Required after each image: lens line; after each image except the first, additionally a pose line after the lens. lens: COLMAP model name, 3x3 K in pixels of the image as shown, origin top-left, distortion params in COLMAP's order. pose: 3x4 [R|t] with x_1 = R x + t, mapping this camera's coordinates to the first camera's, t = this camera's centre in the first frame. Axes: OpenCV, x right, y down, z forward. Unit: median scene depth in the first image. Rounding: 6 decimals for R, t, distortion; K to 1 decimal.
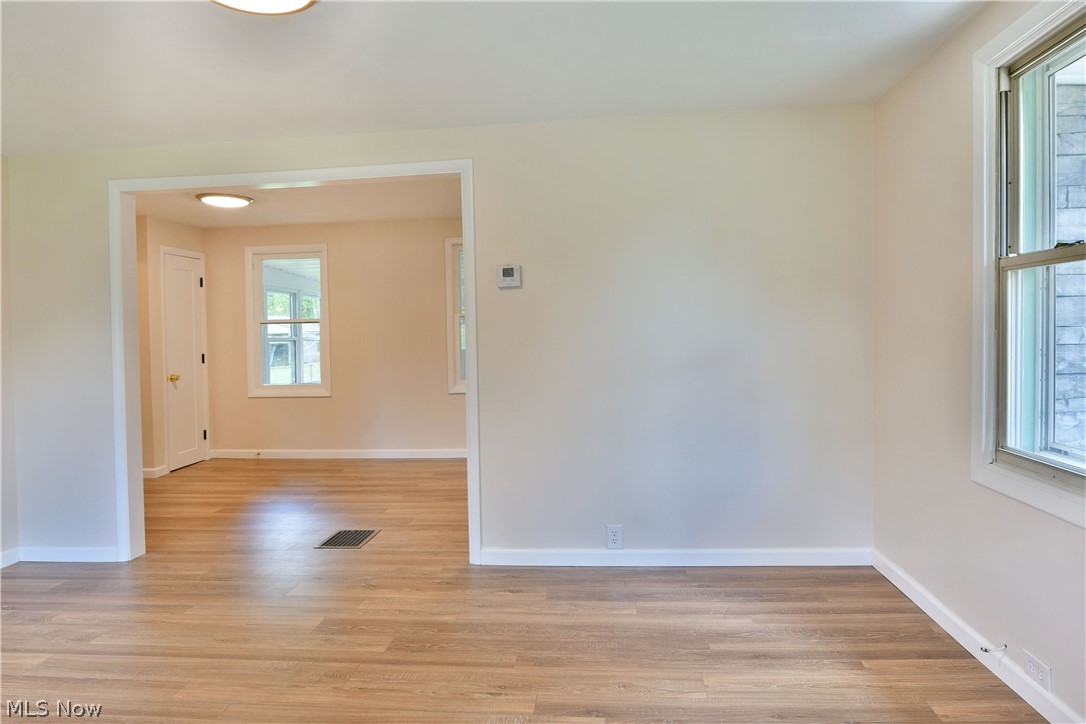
lens RADIAL K [[664.1, 0, 542.7], [0, 664.1, 344.4], [0, 0, 1]] dist [-0.007771, -0.000935]
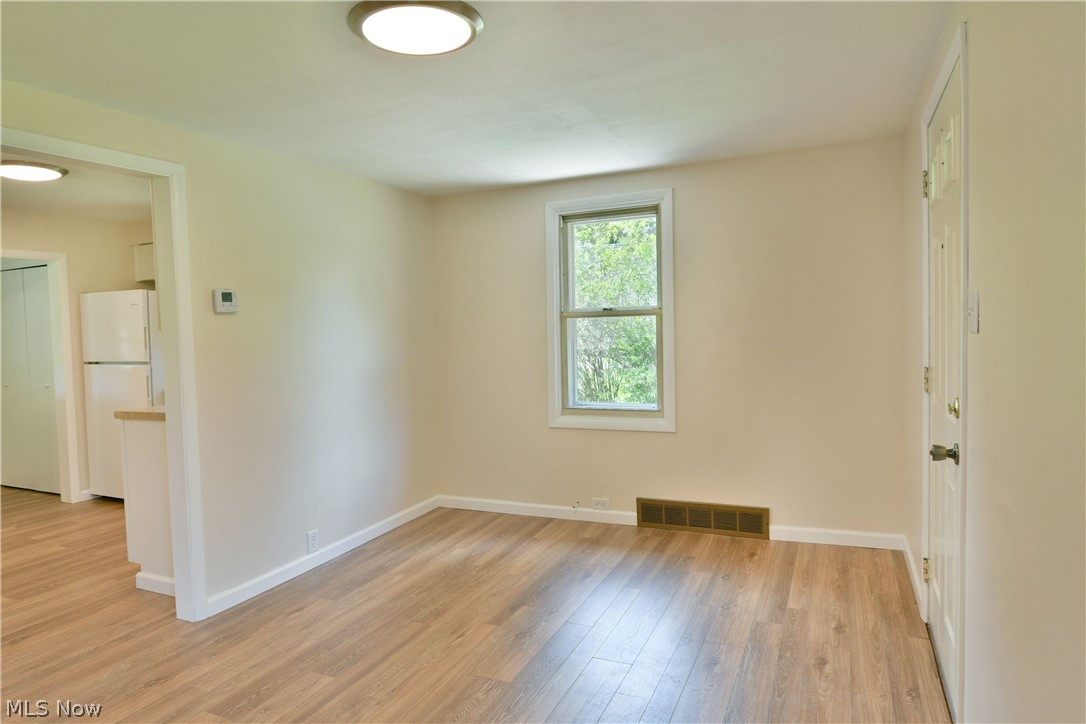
lens RADIAL K [[663.8, 0, 528.7], [0, 663.8, 329.4], [0, 0, 1]] dist [-0.005951, -0.002706]
pose [[0.342195, 0.009226, 0.939584, -0.831793], [0.046118, 0.998582, -0.026602, -0.016677], [-0.938496, 0.052435, 0.341285, 0.274067]]
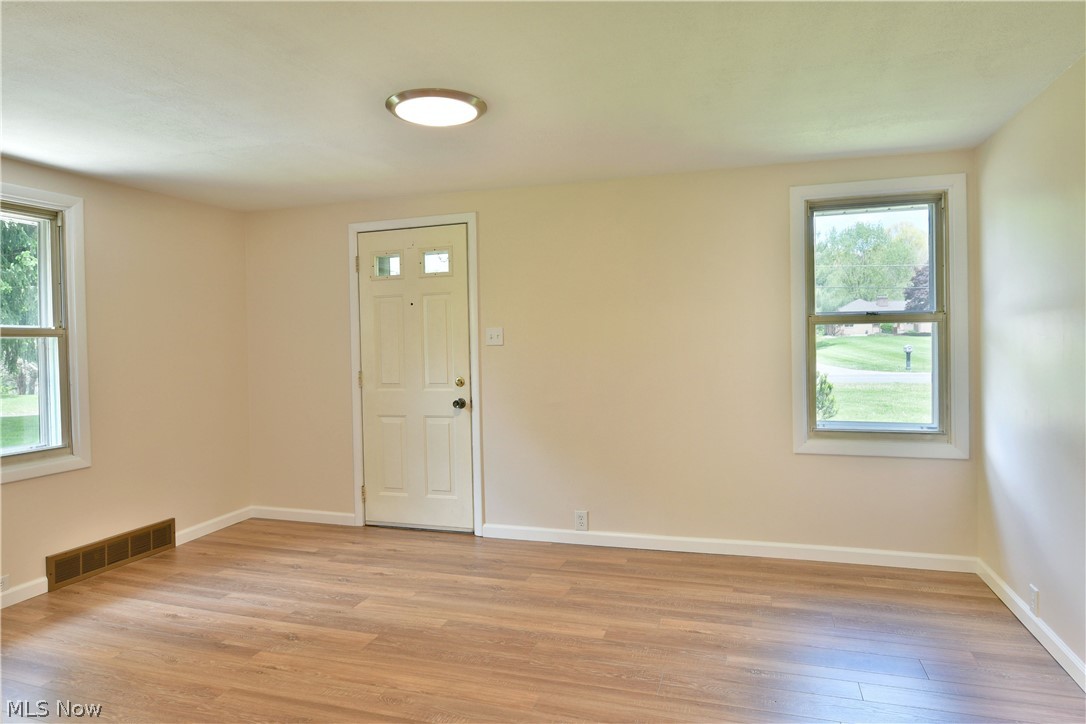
lens RADIAL K [[671.6, 0, 527.4], [0, 671.6, 292.5], [0, 0, 1]] dist [-0.007779, -0.002277]
pose [[-0.973550, 0.062862, 0.219657, -0.554820], [0.050857, 0.996908, -0.059894, -0.032691], [-0.222743, -0.047139, -0.973737, 1.410390]]
